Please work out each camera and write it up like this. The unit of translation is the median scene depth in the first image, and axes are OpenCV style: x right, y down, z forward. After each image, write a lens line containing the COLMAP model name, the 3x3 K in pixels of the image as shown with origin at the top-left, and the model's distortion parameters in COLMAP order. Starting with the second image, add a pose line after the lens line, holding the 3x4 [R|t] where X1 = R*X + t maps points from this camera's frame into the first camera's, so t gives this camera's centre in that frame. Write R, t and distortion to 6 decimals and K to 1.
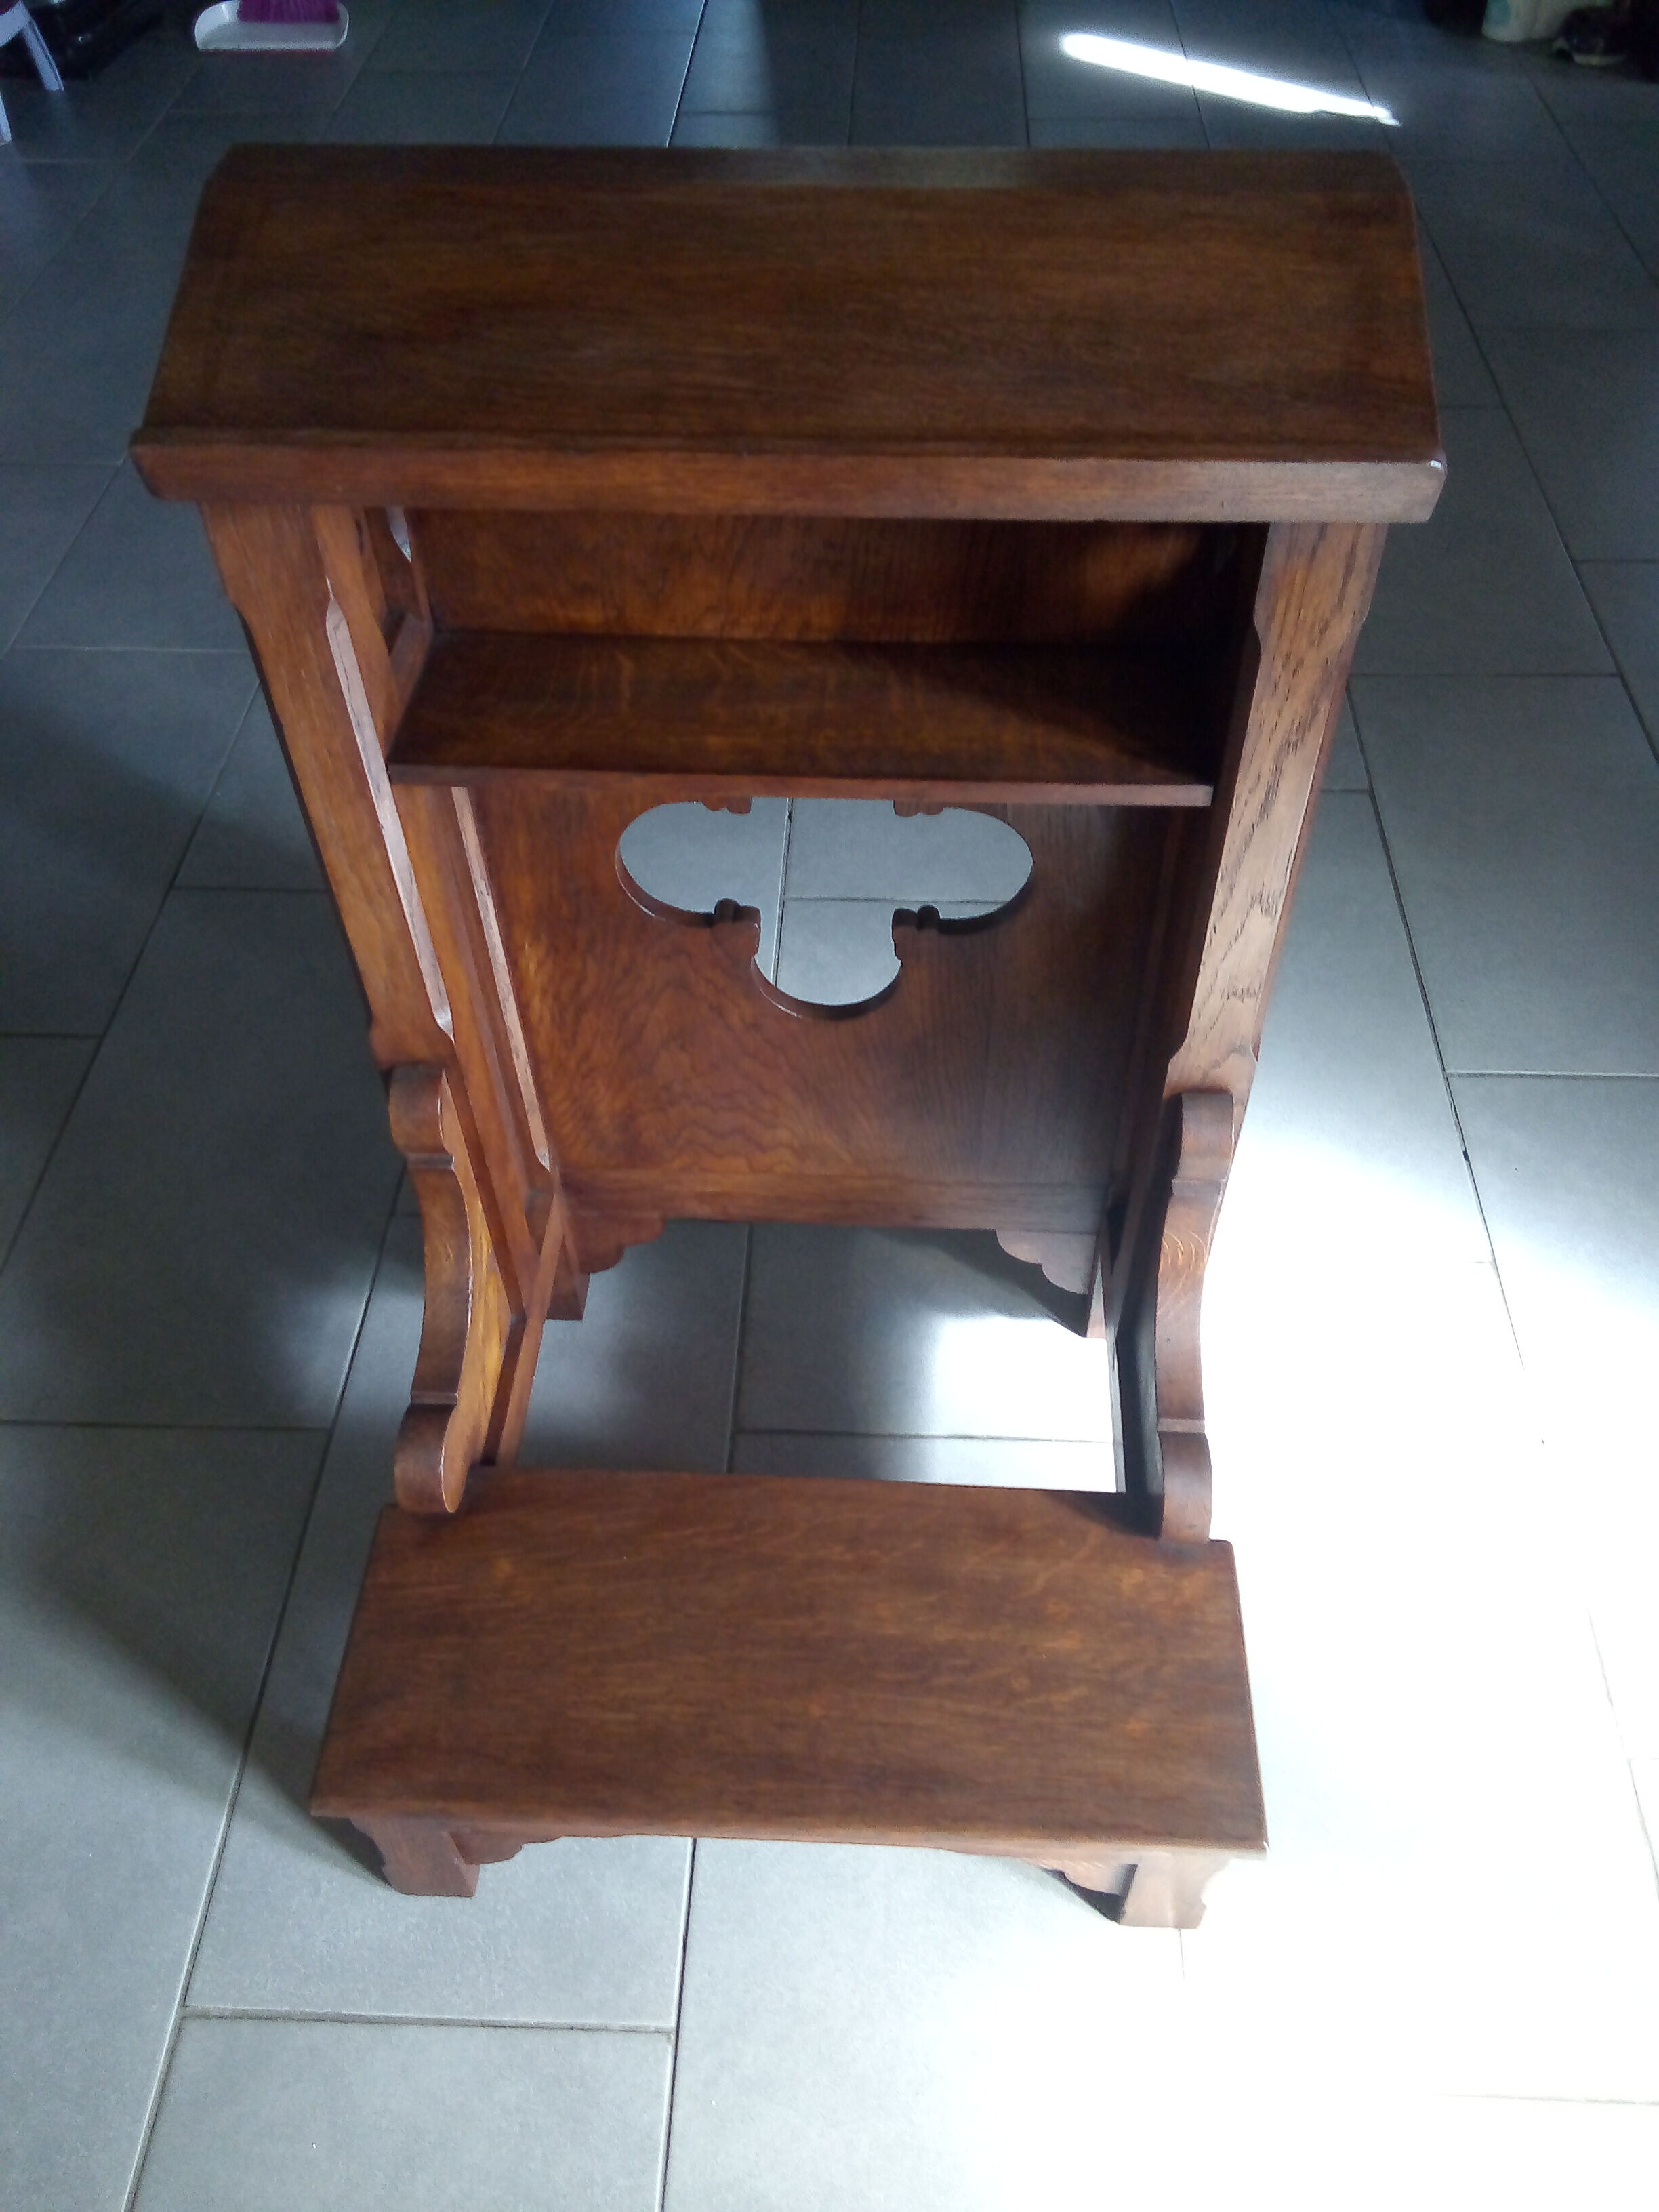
lens RADIAL K [[1733.9, 0, 827.8], [0, 1733.9, 1100.8], [0, 0, 1]] dist [0.035100, -0.043176]
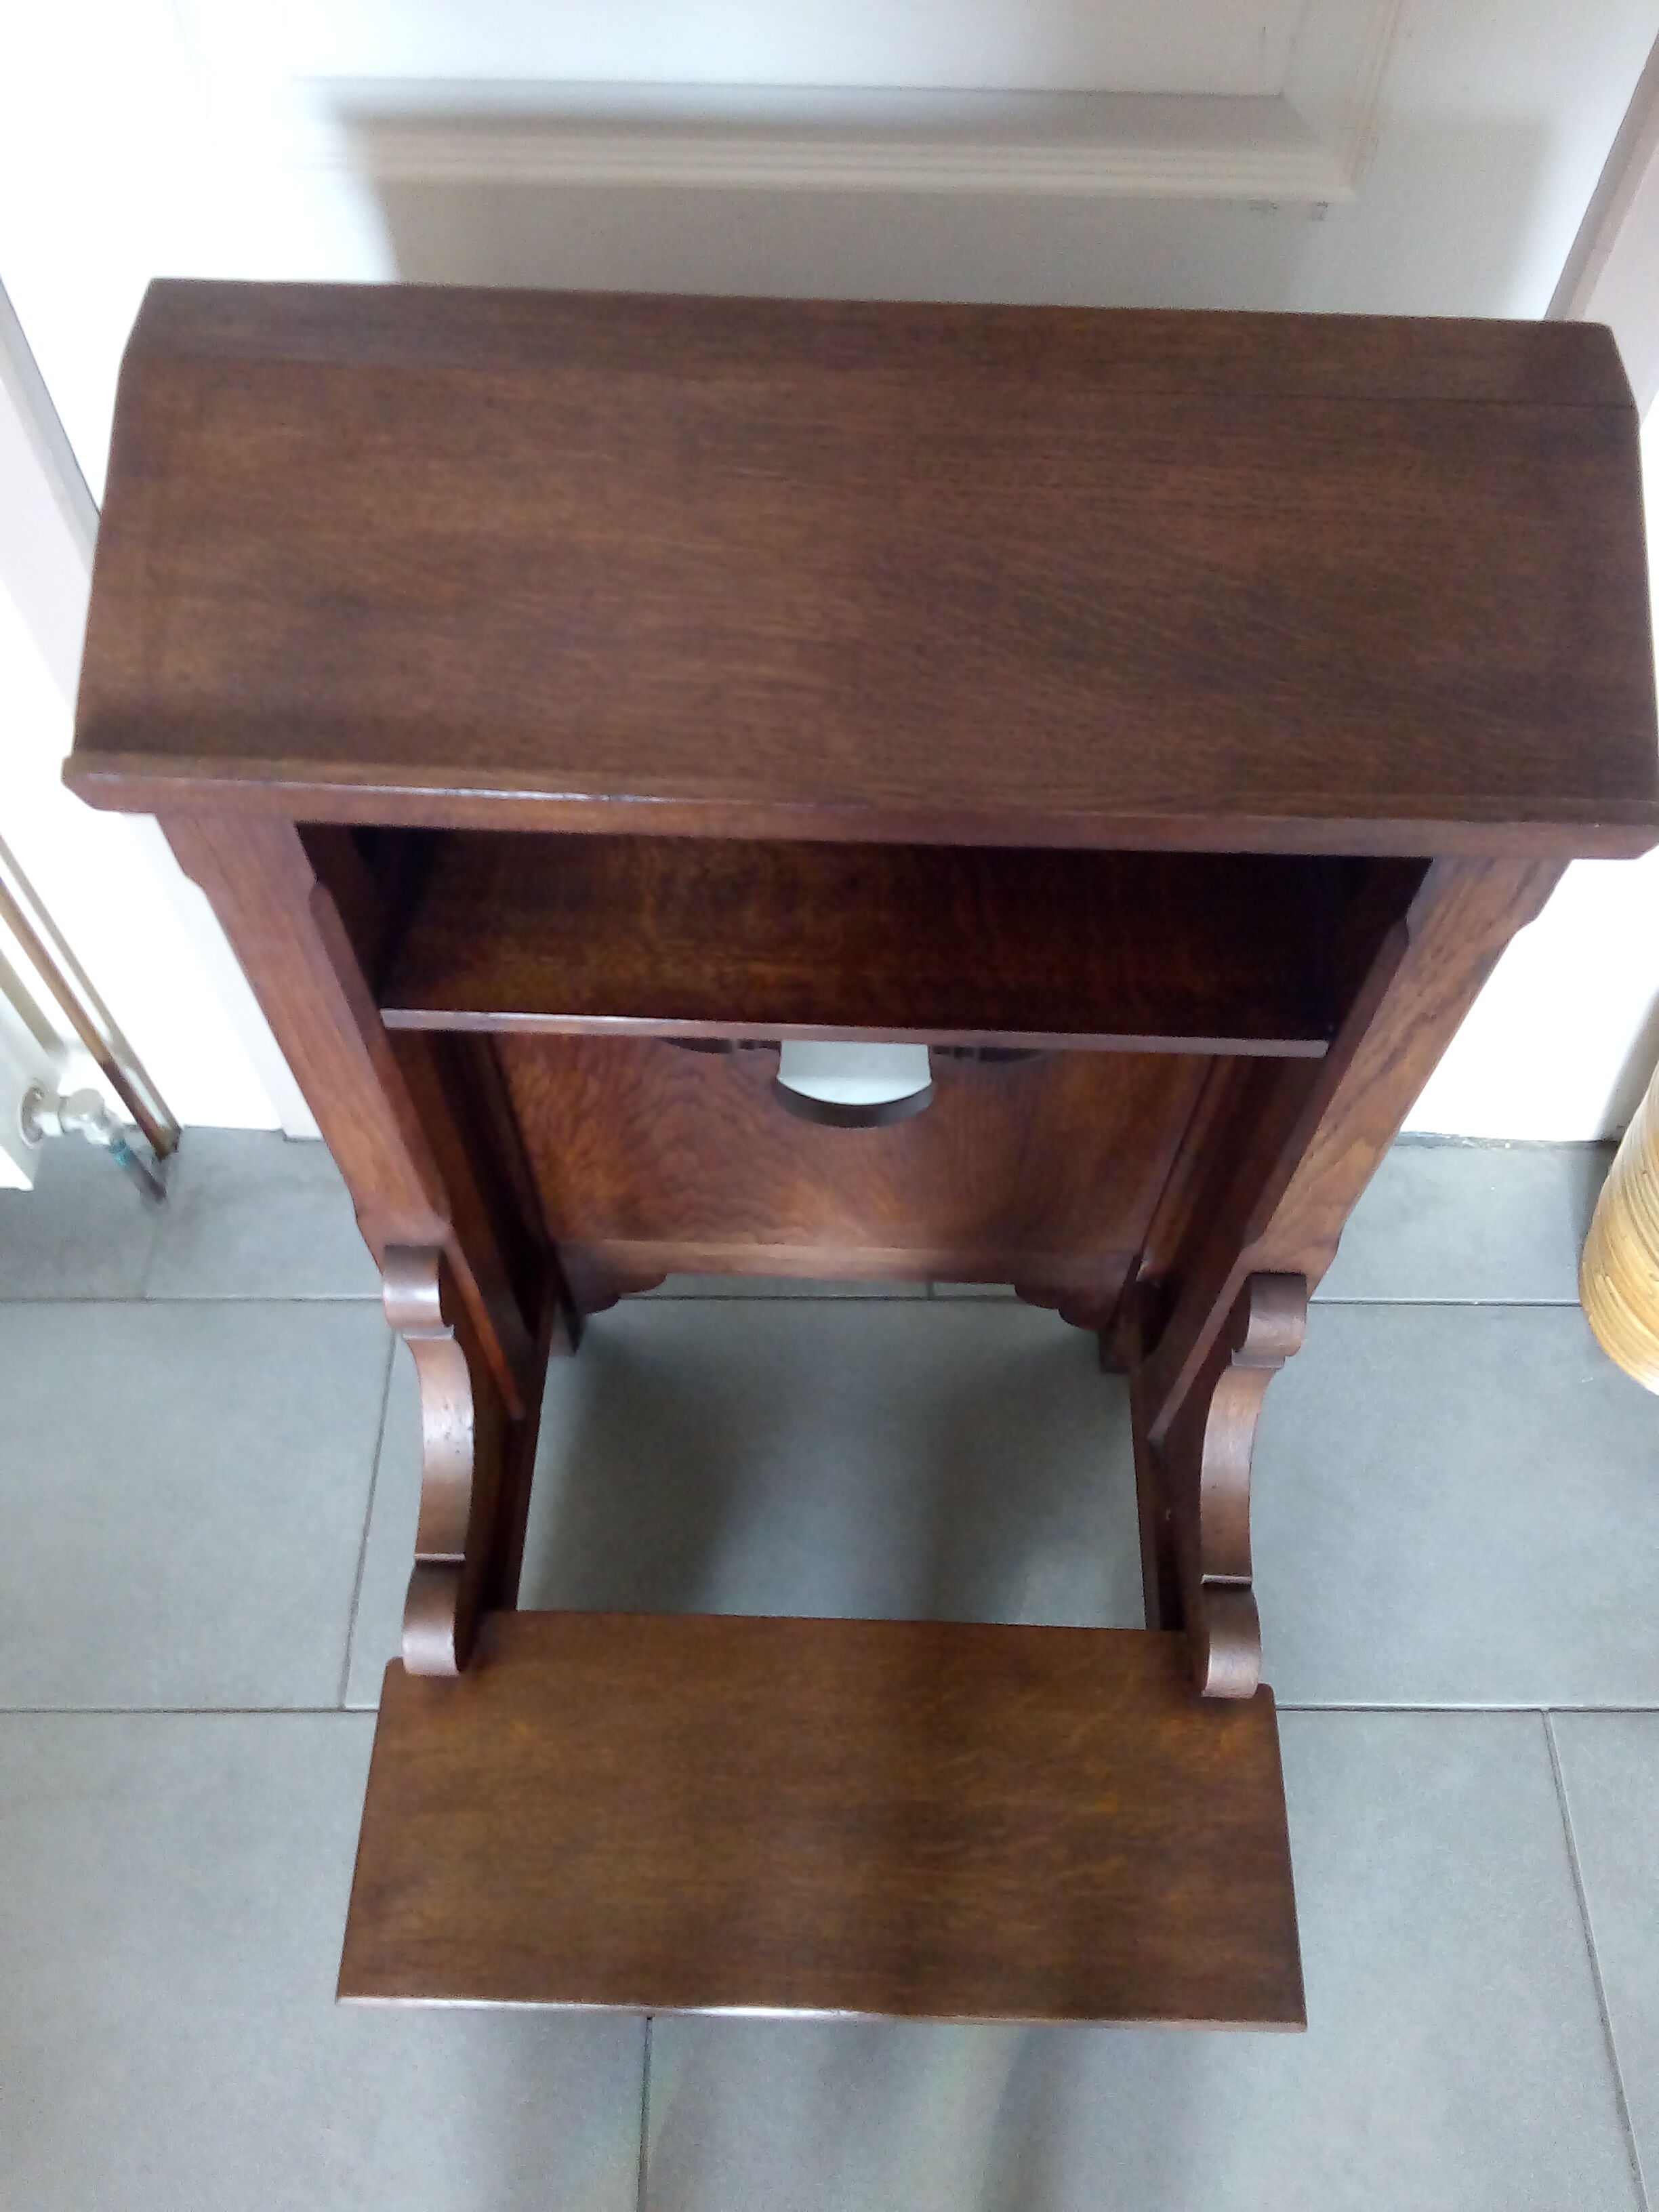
lens RADIAL K [[1733.9, 0, 826.1], [0, 1733.9, 1101.9], [0, 0, 1]] dist [0.035100, -0.043176]
pose [[0.999234, -0.005640, 0.038734, -0.054726], [-0.001650, 0.982617, 0.185639, -0.257658], [-0.039107, -0.185560, 0.981854, 0.116370]]
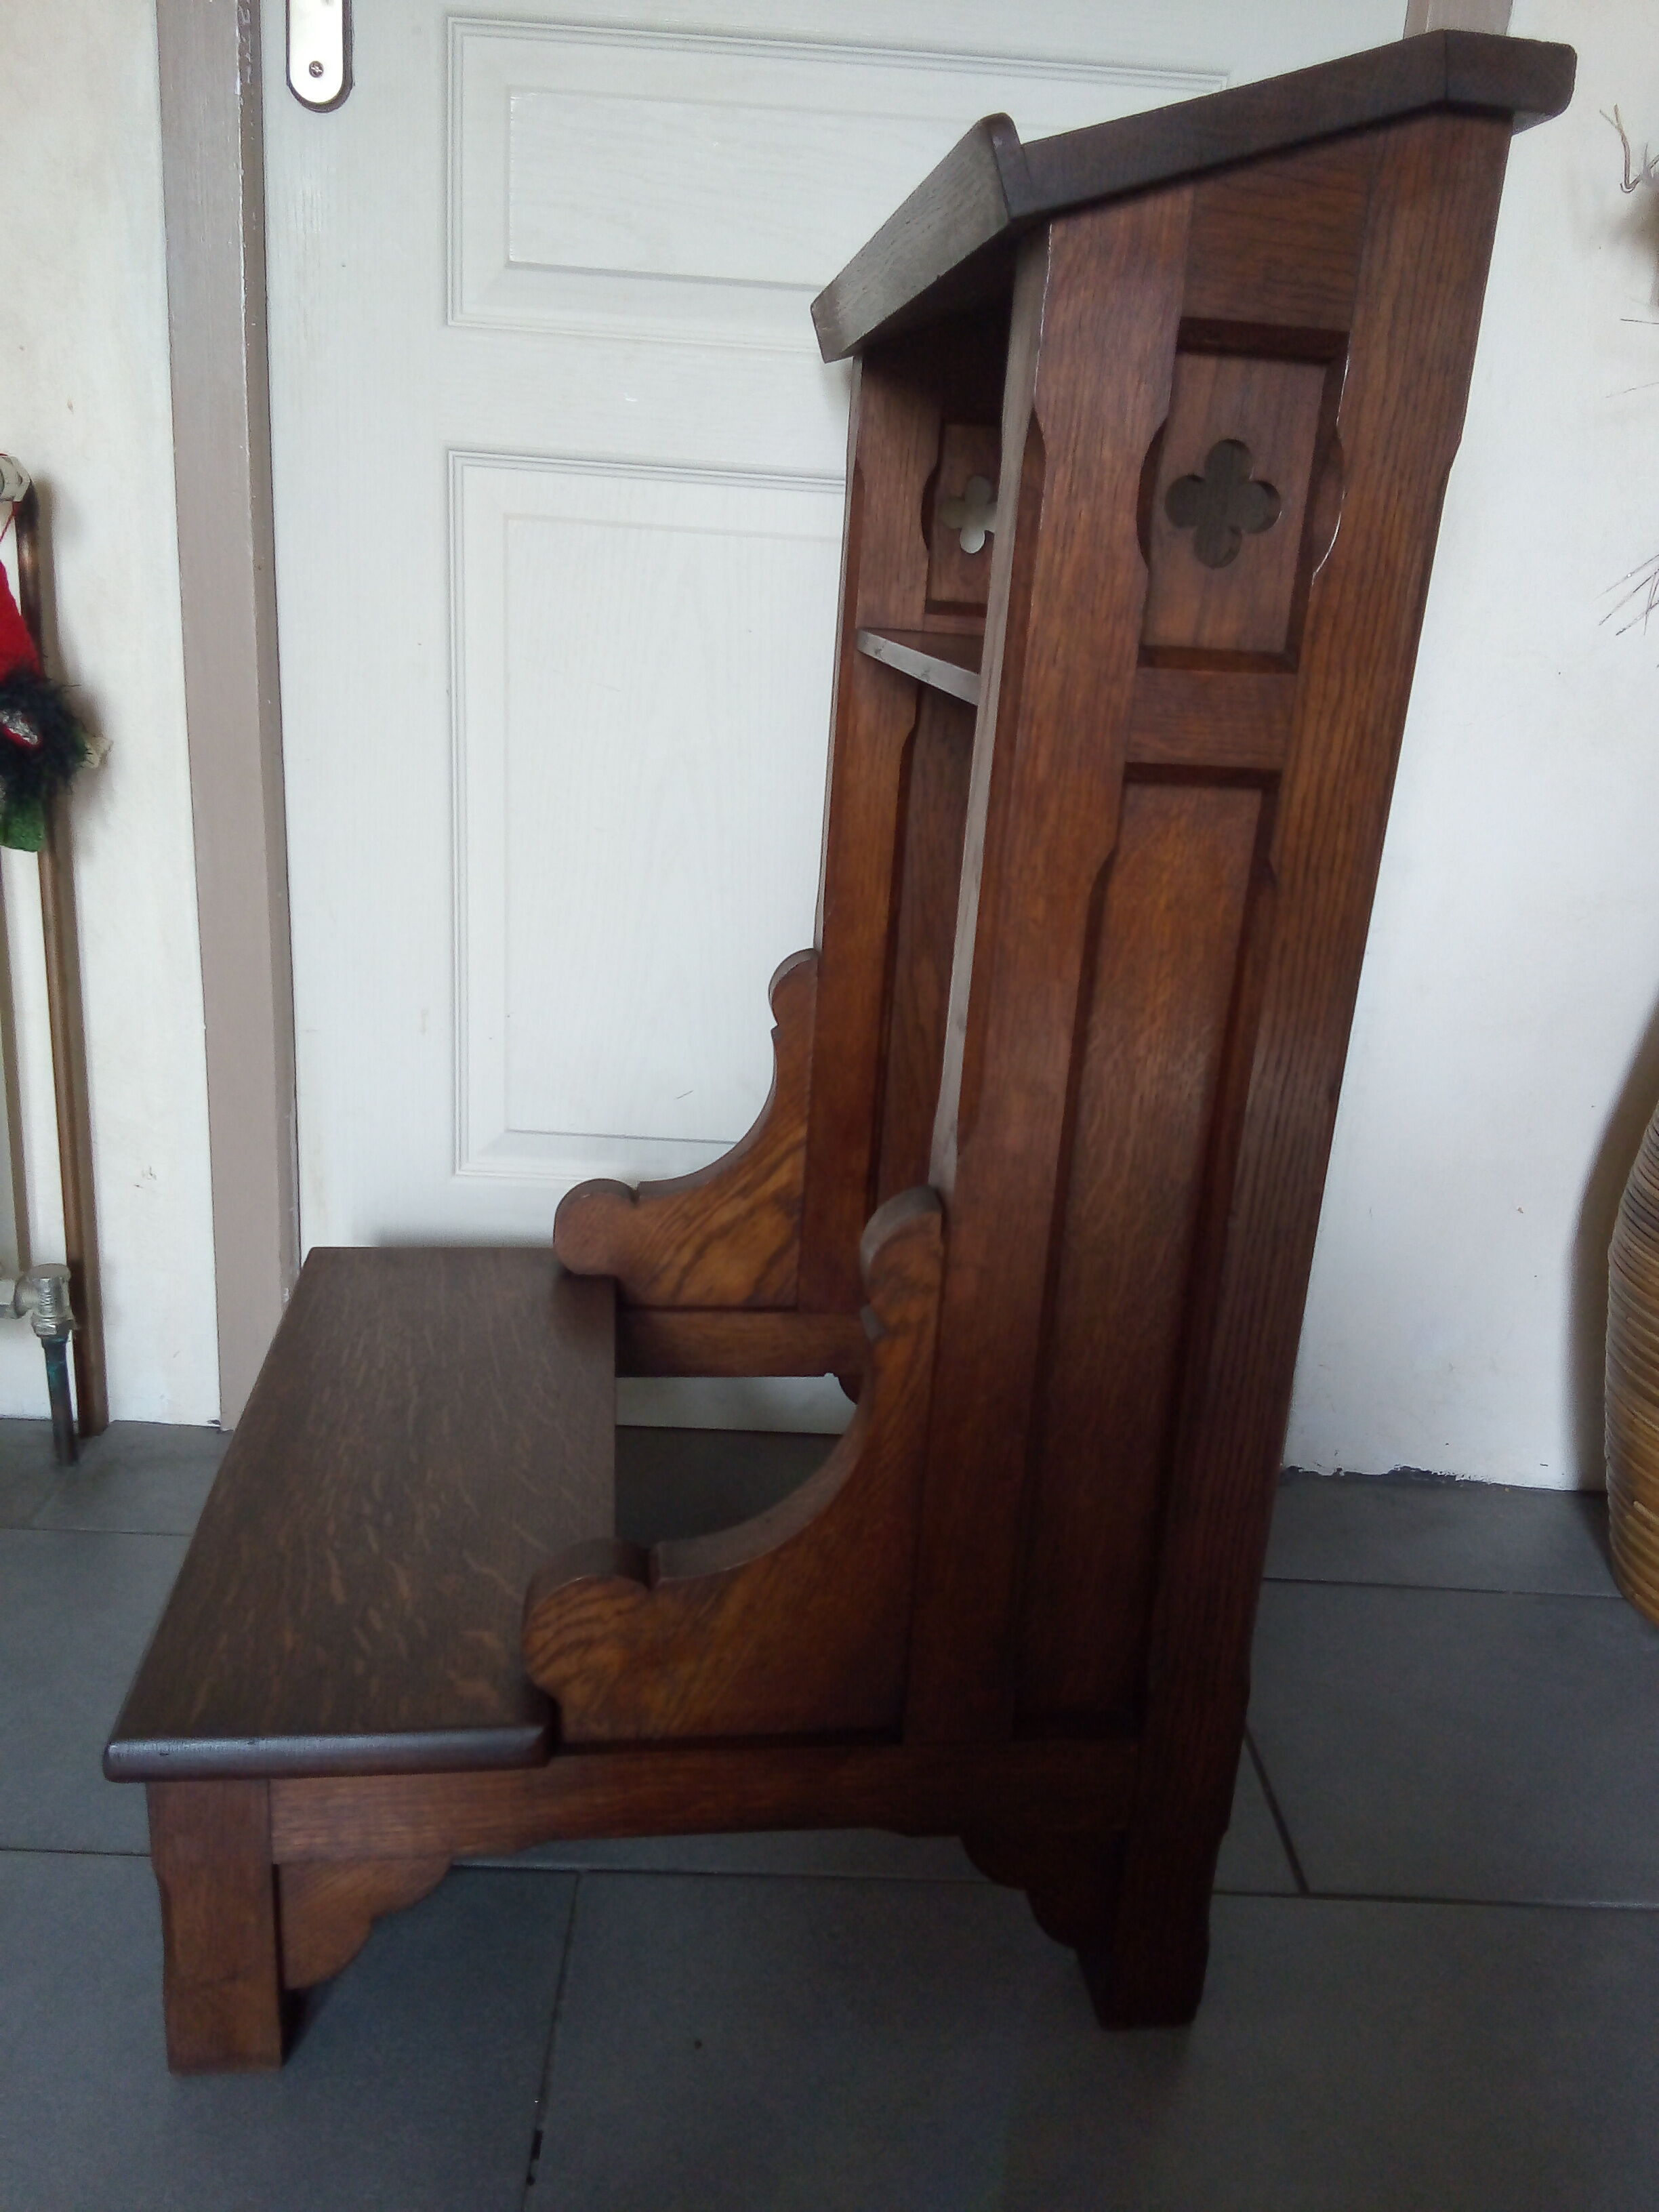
lens RADIAL K [[1733.9, 0, 829.2], [0, 1733.9, 1094.6], [0, 0, 1]] dist [0.035100, -0.043176]
pose [[0.995898, 0.062198, 0.065711, -0.077477], [-0.019893, 0.859001, -0.511587, 0.482285], [-0.088266, 0.508181, 0.856715, 0.203399]]
